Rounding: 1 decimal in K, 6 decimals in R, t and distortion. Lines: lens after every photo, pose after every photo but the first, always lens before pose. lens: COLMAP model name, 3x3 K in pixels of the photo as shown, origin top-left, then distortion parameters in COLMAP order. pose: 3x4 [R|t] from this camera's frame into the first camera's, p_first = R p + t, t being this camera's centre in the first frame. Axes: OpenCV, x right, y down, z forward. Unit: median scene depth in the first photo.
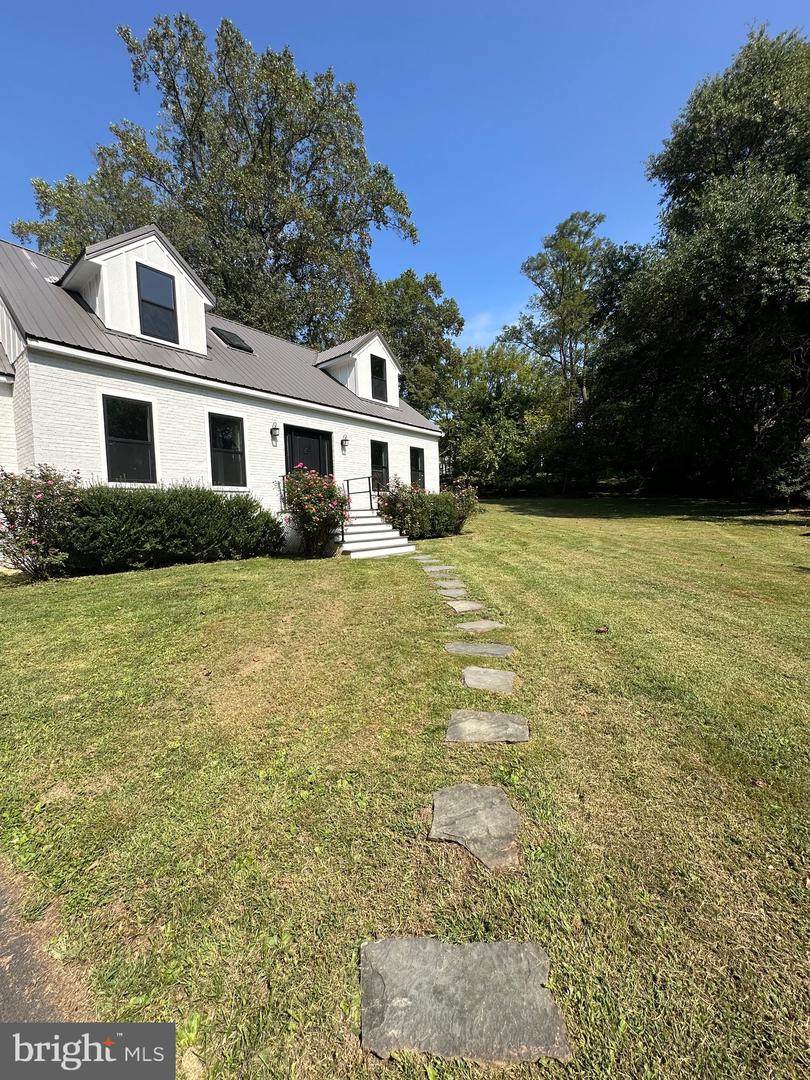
lens RADIAL K [[439.4, 0, 406.5], [0, 439.4, 541.3], [0, 0, 1]] dist [0.000291, 0.000098]
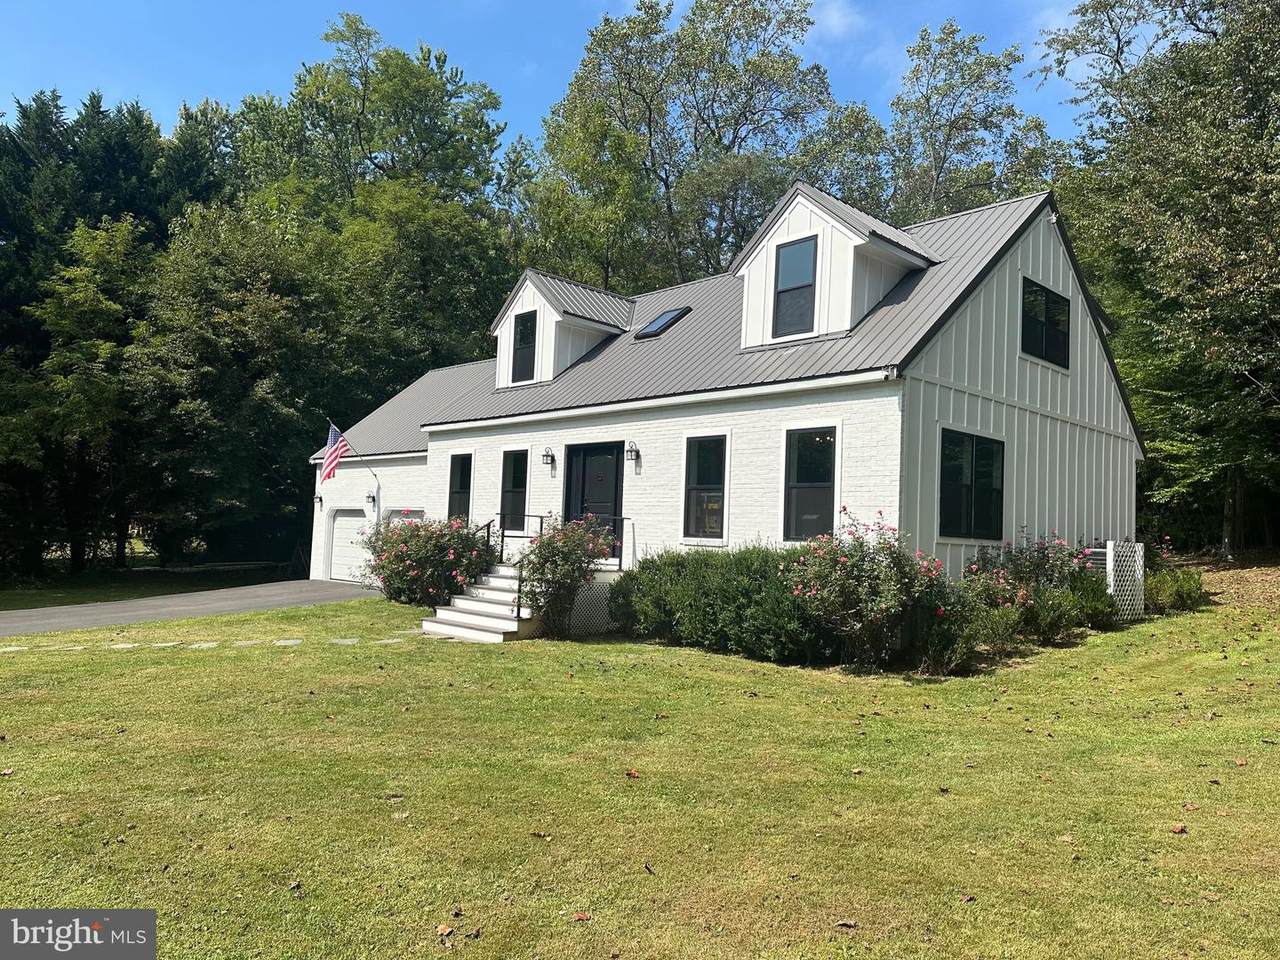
lens RADIAL K [[892.2, 0, 649.8], [0, 892.2, 491.6], [0, 0, 1]] dist [0.050864, -0.056905]
pose [[-0.169622, -0.085235, -0.981816, 0.818158], [-0.159436, 0.985502, -0.058010, -0.101154], [0.972527, 0.146697, -0.180752, 1.063672]]
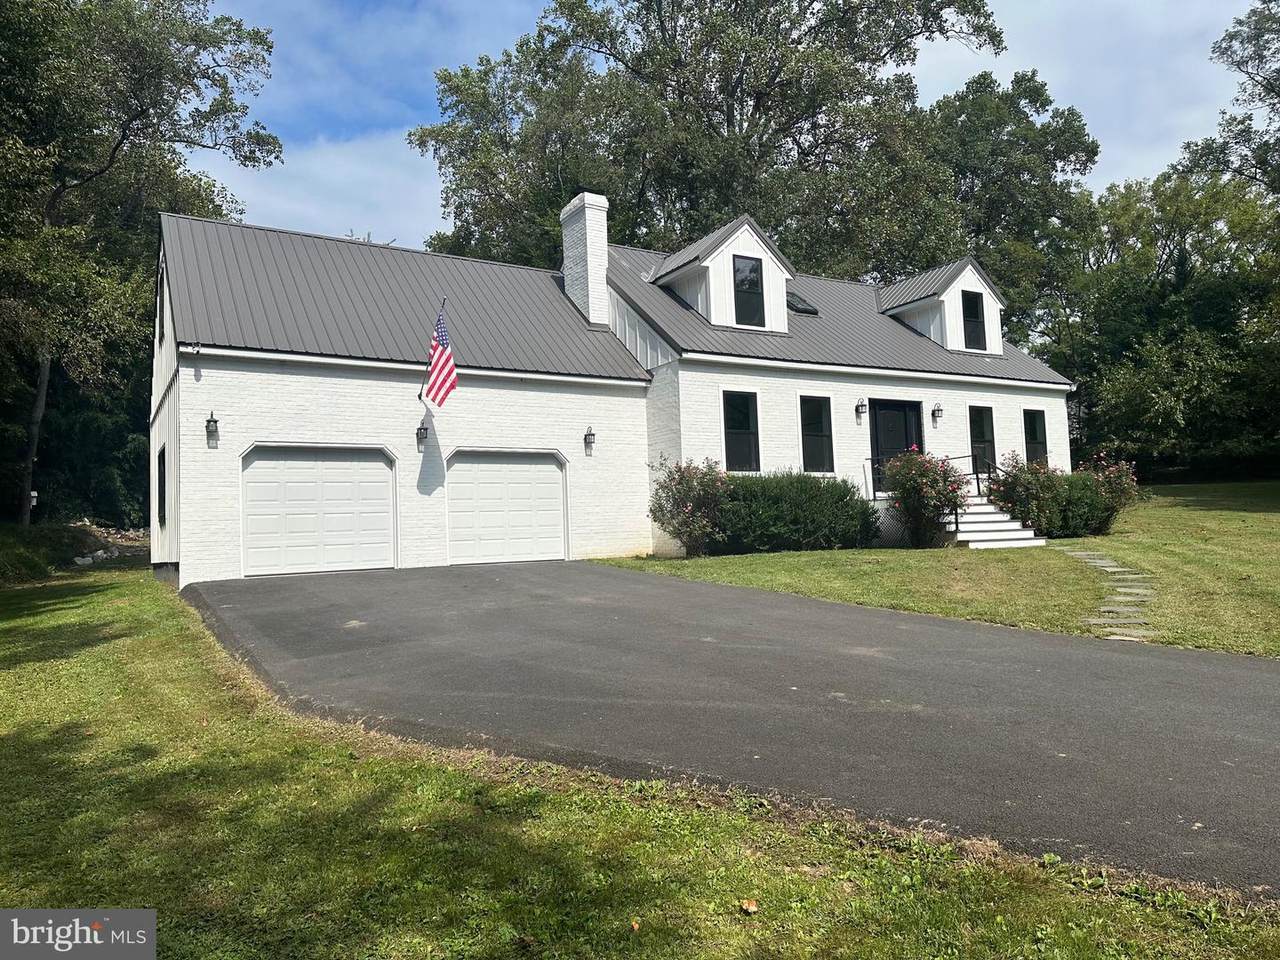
lens RADIAL K [[892.2, 0, 631.5], [0, 892.2, 479.9], [0, 0, 1]] dist [0.050864, -0.056905]
pose [[0.934724, -0.029393, -0.354156, -0.074983], [-0.010468, 0.993864, -0.110115, 0.067673], [0.355220, 0.106635, 0.928681, -0.588069]]
